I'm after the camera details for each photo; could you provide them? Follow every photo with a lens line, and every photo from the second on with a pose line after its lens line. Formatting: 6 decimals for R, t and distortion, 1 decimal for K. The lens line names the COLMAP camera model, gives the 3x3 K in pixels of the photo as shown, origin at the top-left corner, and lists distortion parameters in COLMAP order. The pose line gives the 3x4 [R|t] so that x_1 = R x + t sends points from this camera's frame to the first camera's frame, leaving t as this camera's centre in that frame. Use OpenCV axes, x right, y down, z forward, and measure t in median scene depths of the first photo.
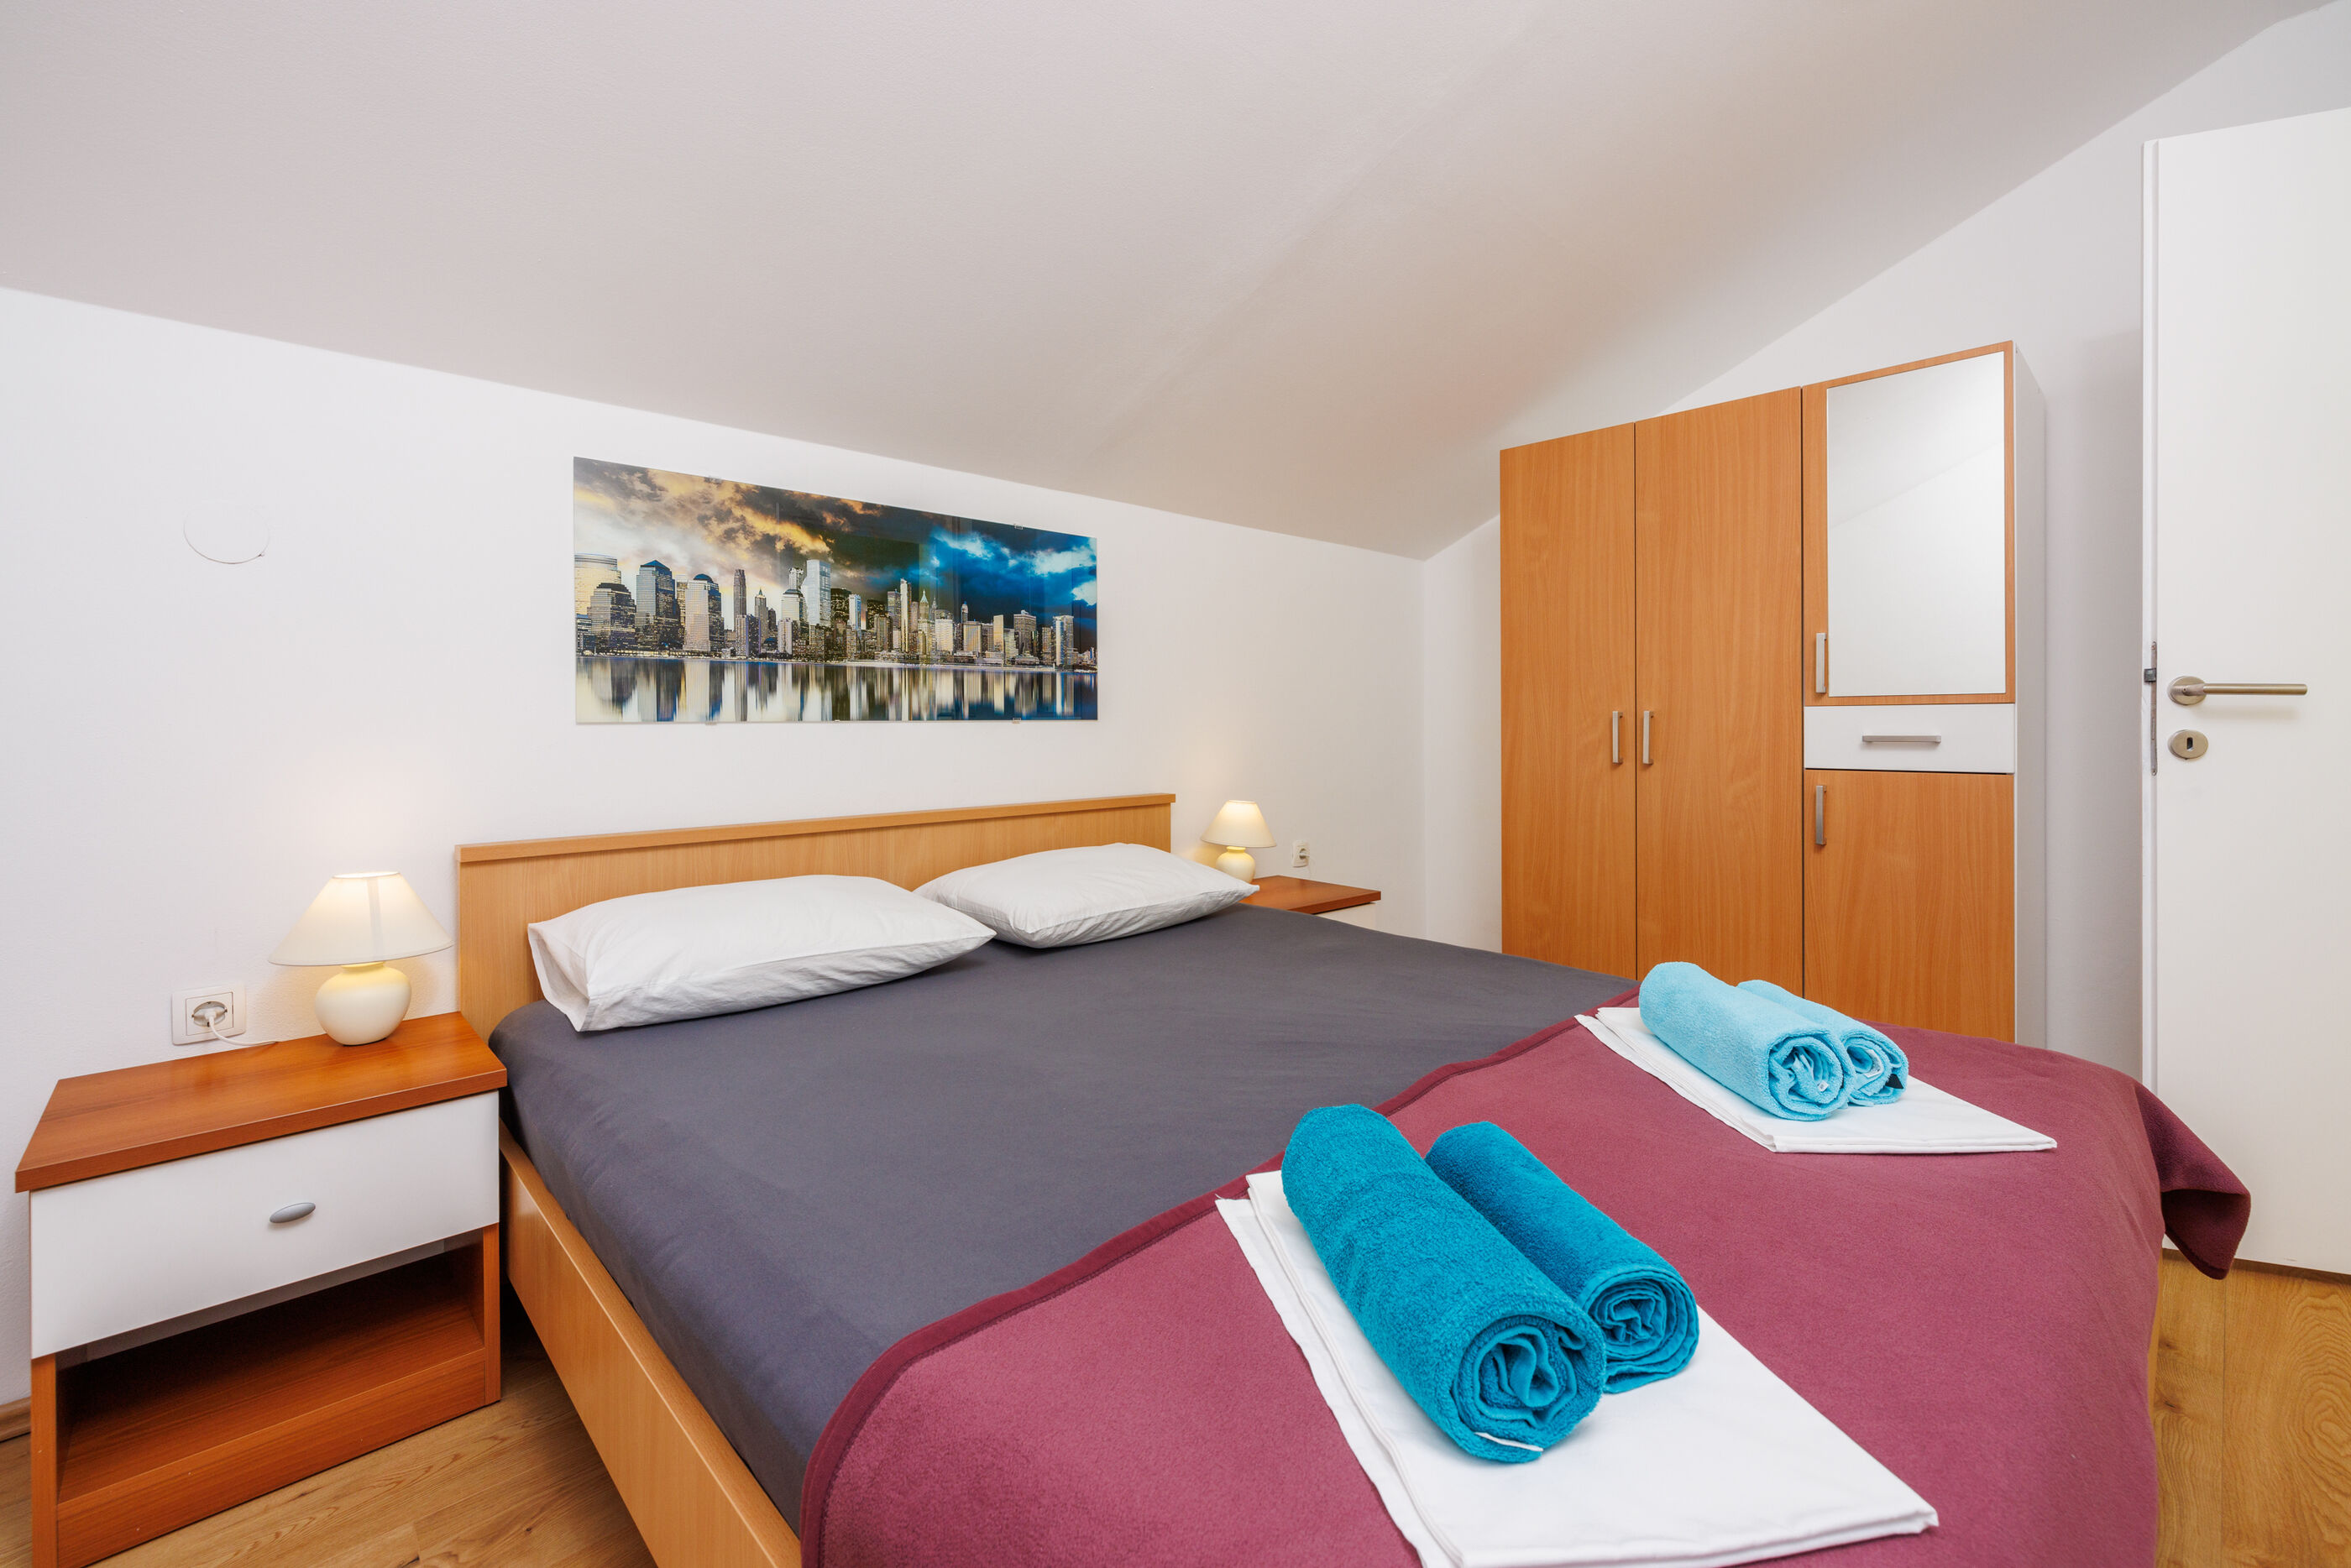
lens RADIAL K [[997.0, 0, 1171.0], [0, 997.0, 725.3], [0, 0, 1]] dist [0.000351, 0.000832]
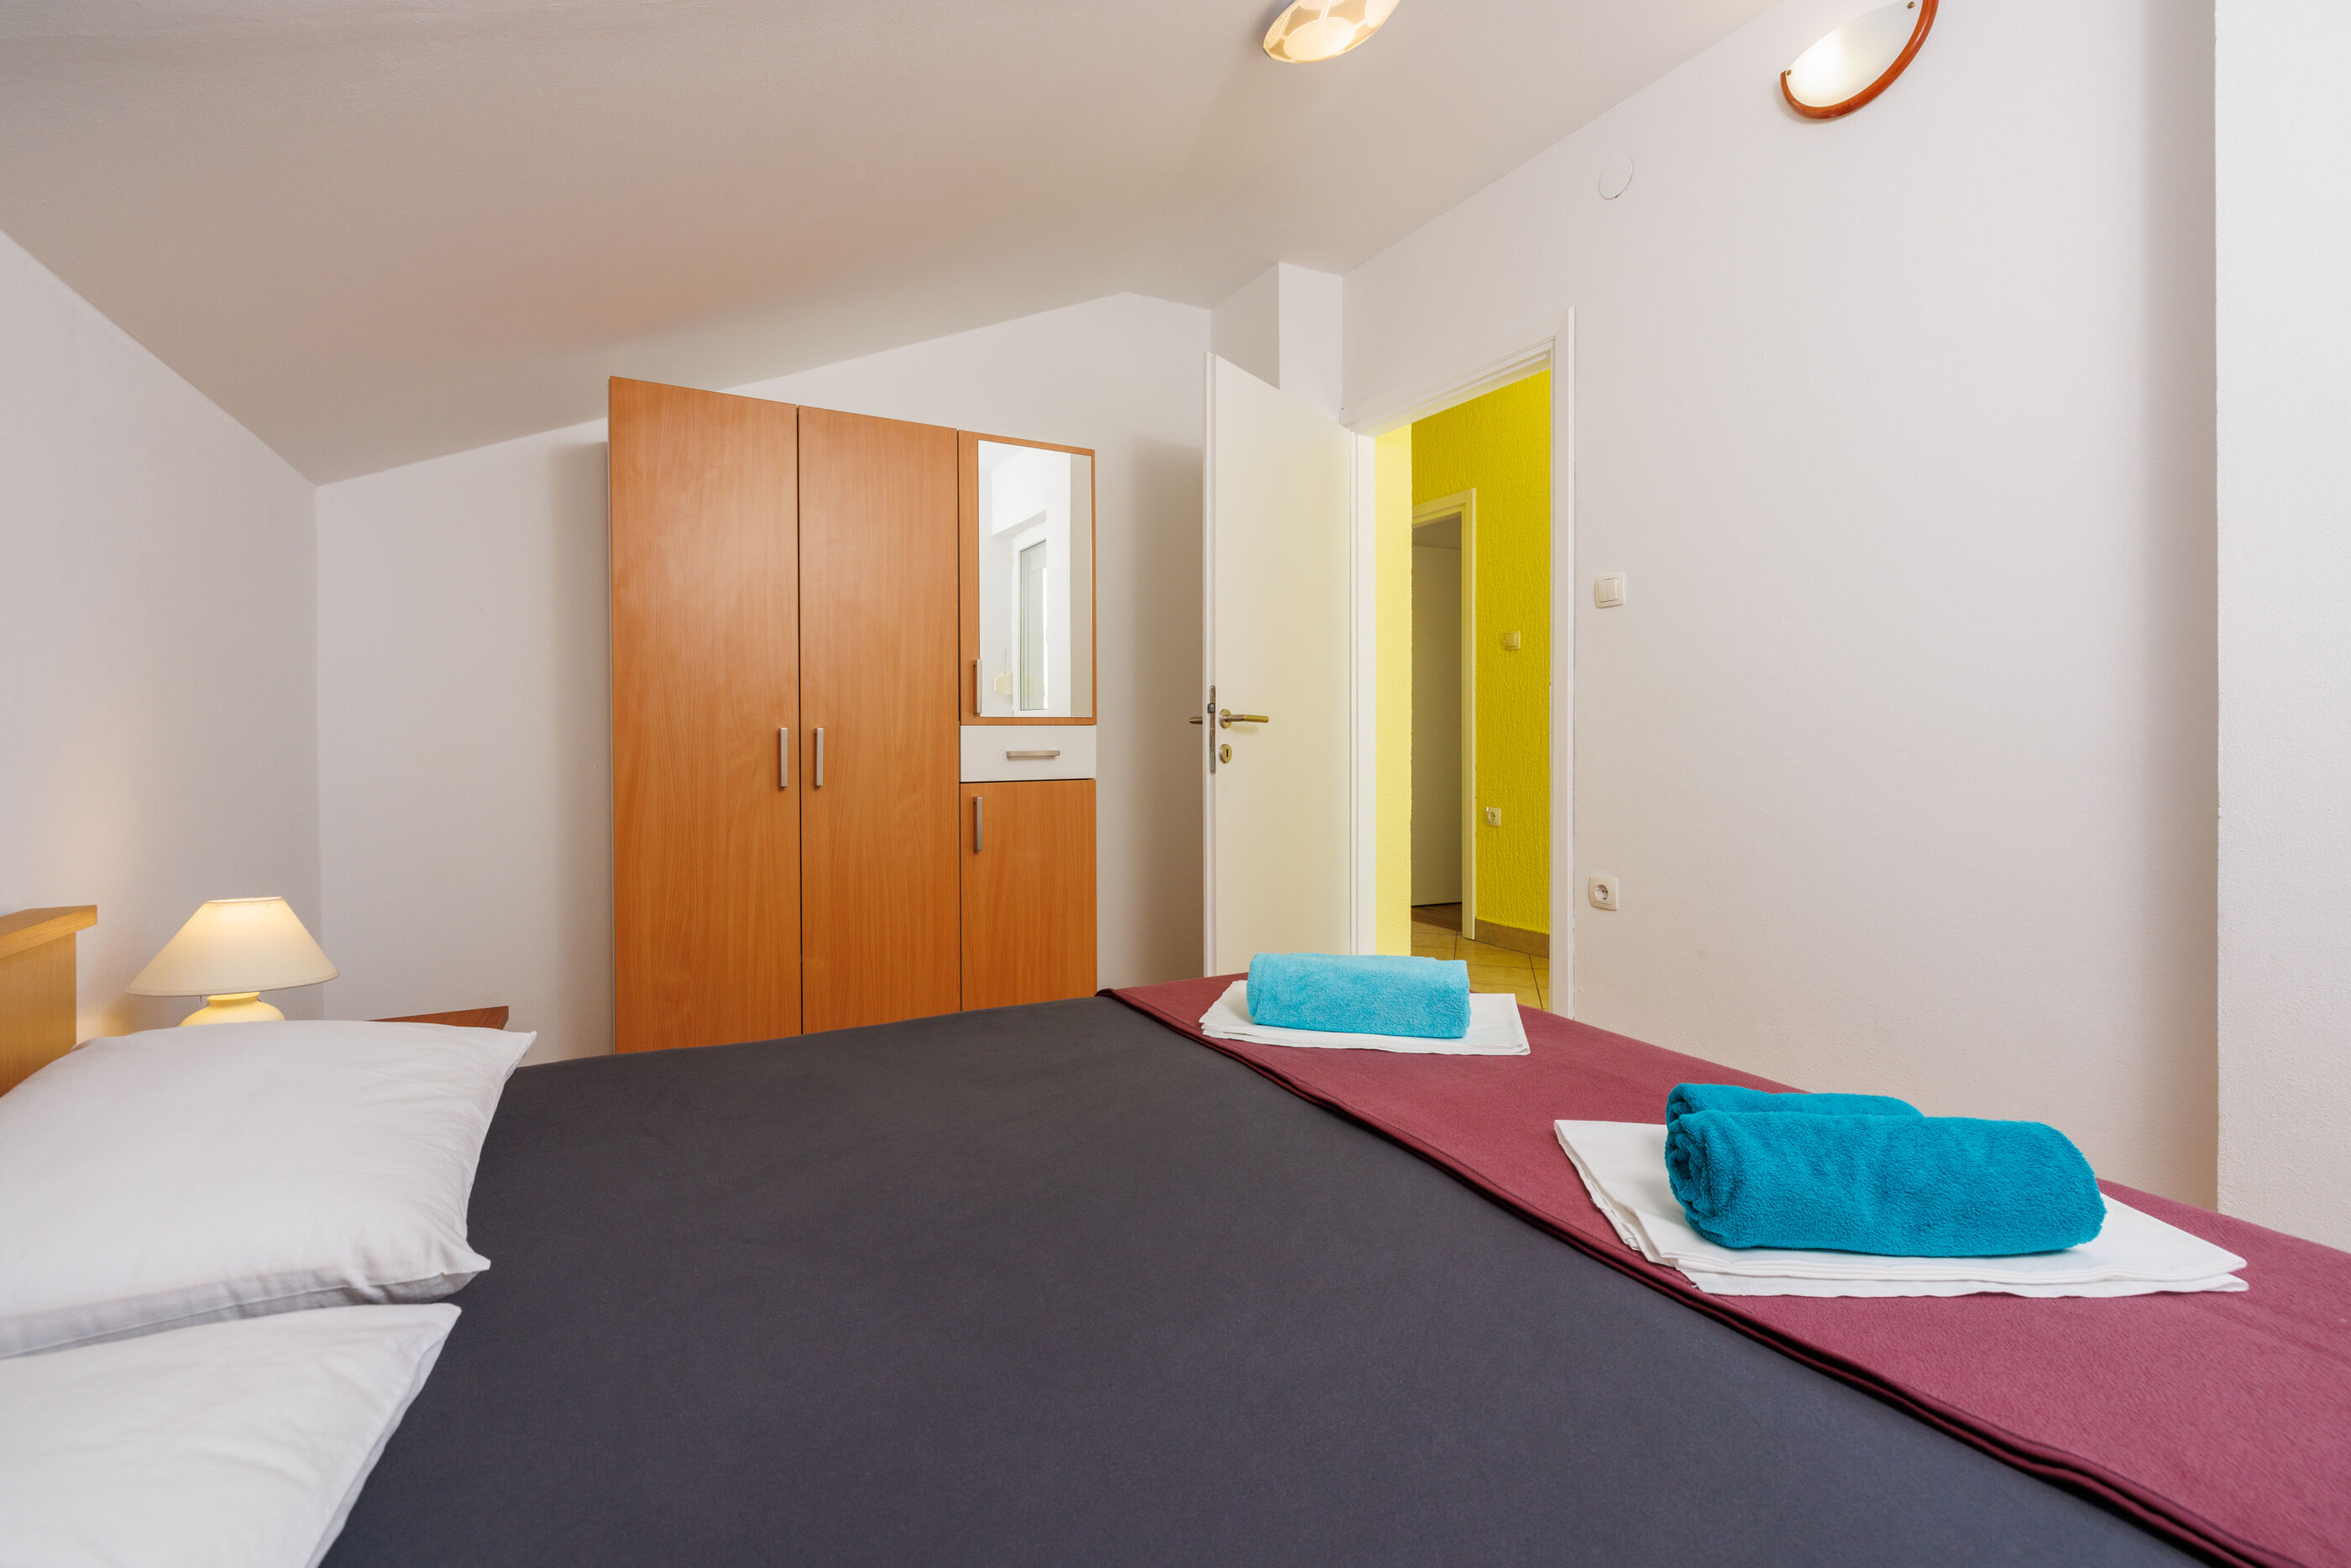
lens RADIAL K [[997.0, 0, 1203.2], [0, 997.0, 758.3], [0, 0, 1]] dist [0.000351, 0.000832]
pose [[0.214229, -0.015825, 0.976655, -0.379159], [0.006936, 0.999868, 0.014679, 0.002827], [-0.976759, 0.003629, 0.214310, 0.524543]]
